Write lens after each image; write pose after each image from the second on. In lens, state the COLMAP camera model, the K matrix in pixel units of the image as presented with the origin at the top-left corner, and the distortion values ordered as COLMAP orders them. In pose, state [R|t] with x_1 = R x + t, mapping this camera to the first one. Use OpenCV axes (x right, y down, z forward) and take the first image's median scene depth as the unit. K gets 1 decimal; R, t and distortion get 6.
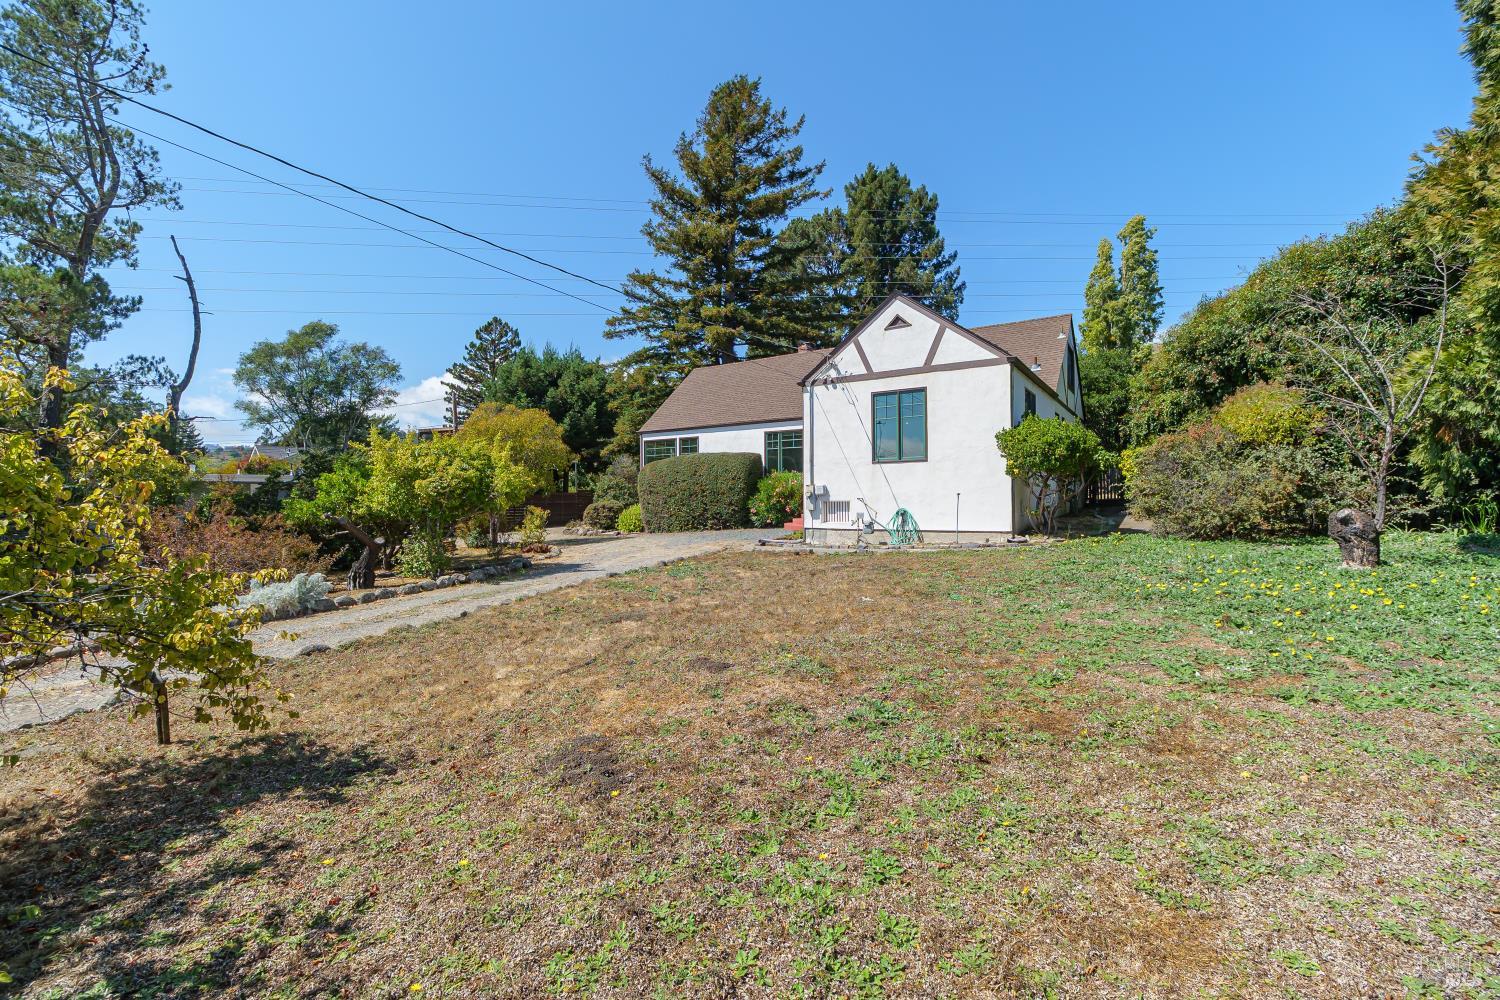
lens RADIAL K [[650.5, 0, 764.4], [0, 650.5, 494.3], [0, 0, 1]] dist [-0.005437, -0.000449]
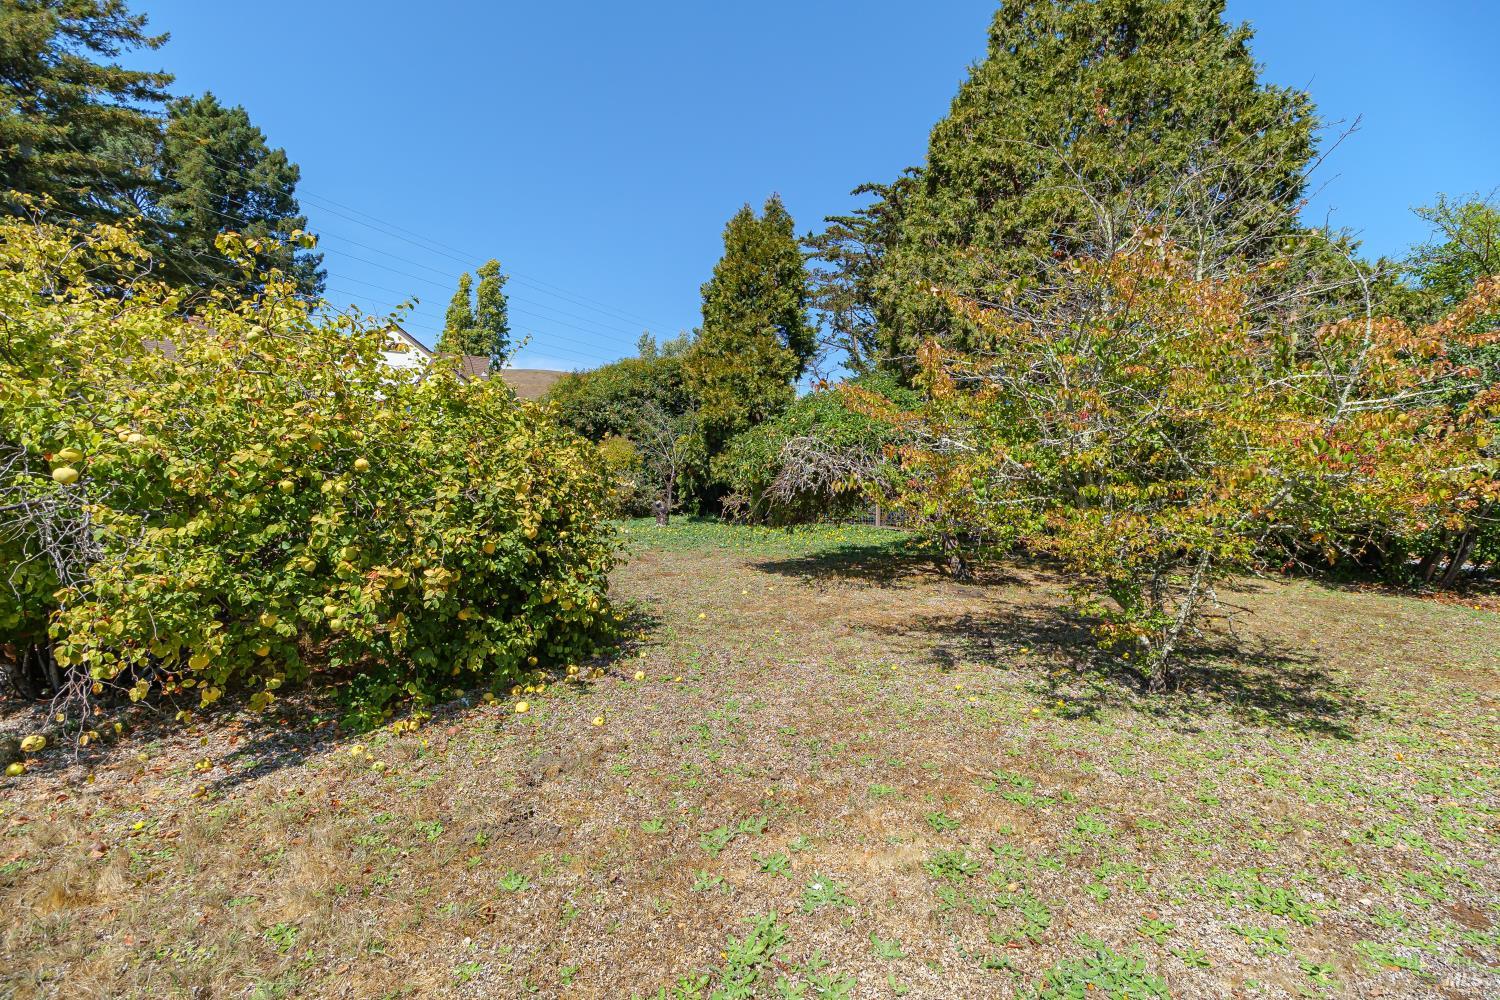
lens RADIAL K [[645.4, 0, 770.3], [0, 645.4, 502.7], [0, 0, 1]] dist [-0.016496, -0.000023]
pose [[0.559073, 0.042923, 0.828007, -0.287880], [-0.041957, 0.998844, -0.023449, 0.025311], [-0.828056, -0.021631, 0.560228, -0.226781]]
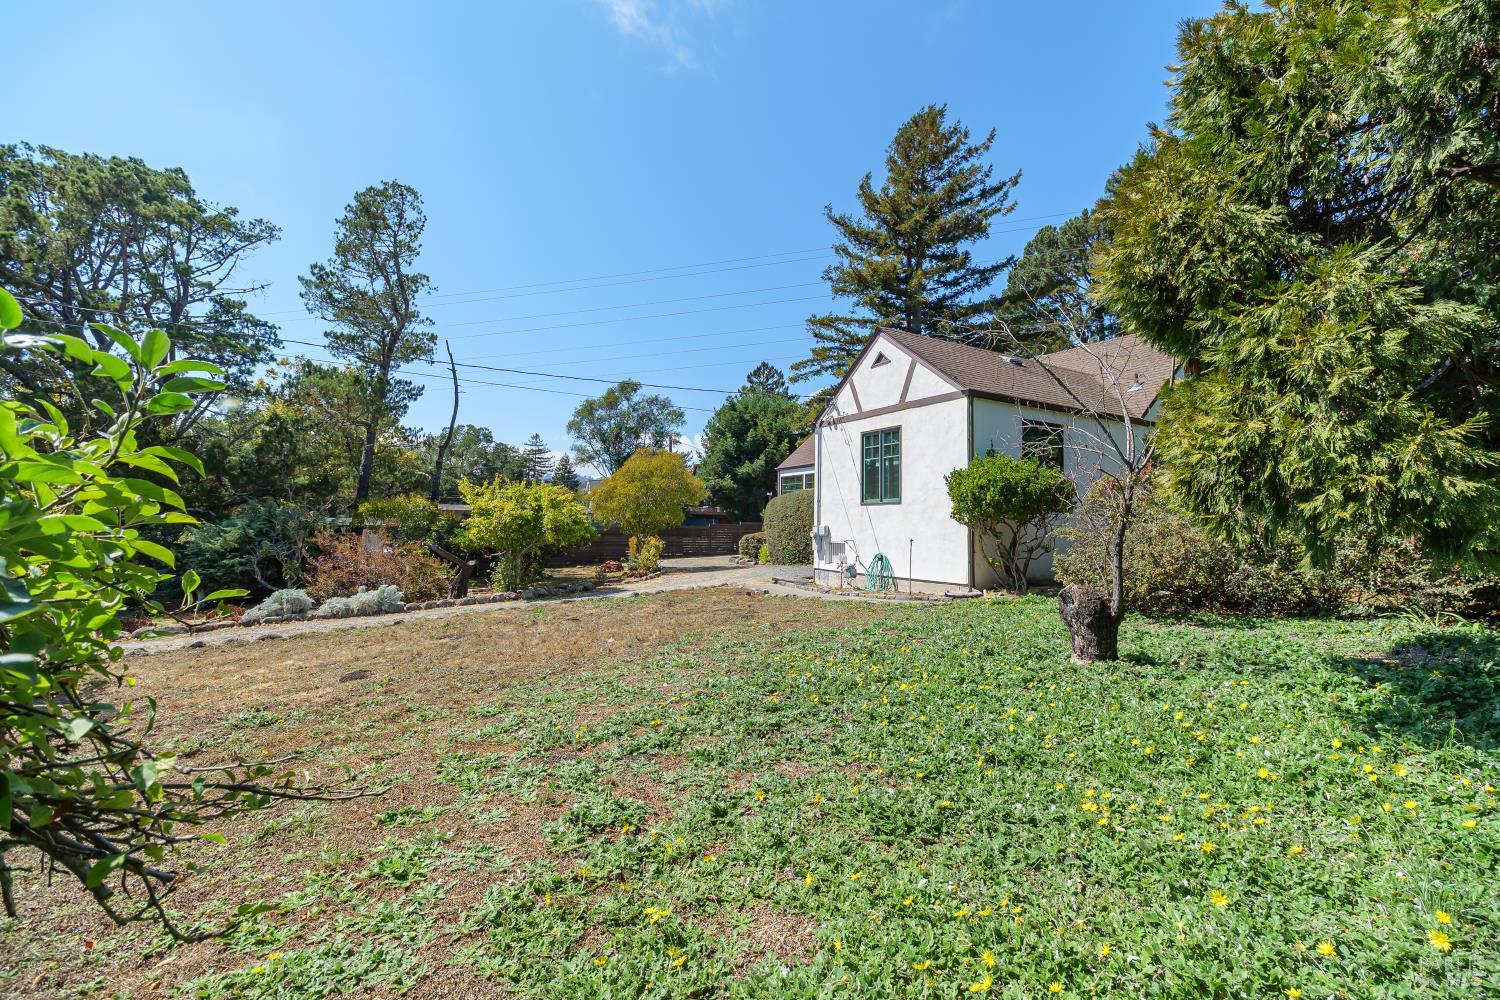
lens RADIAL K [[645.4, 0, 770.3], [0, 645.4, 502.7], [0, 0, 1]] dist [-0.016496, -0.000023]
pose [[0.898346, 0.003348, -0.439276, 0.338548], [-0.014947, 0.999625, -0.022948, -0.019548], [0.439035, 0.027181, 0.898059, 0.052841]]
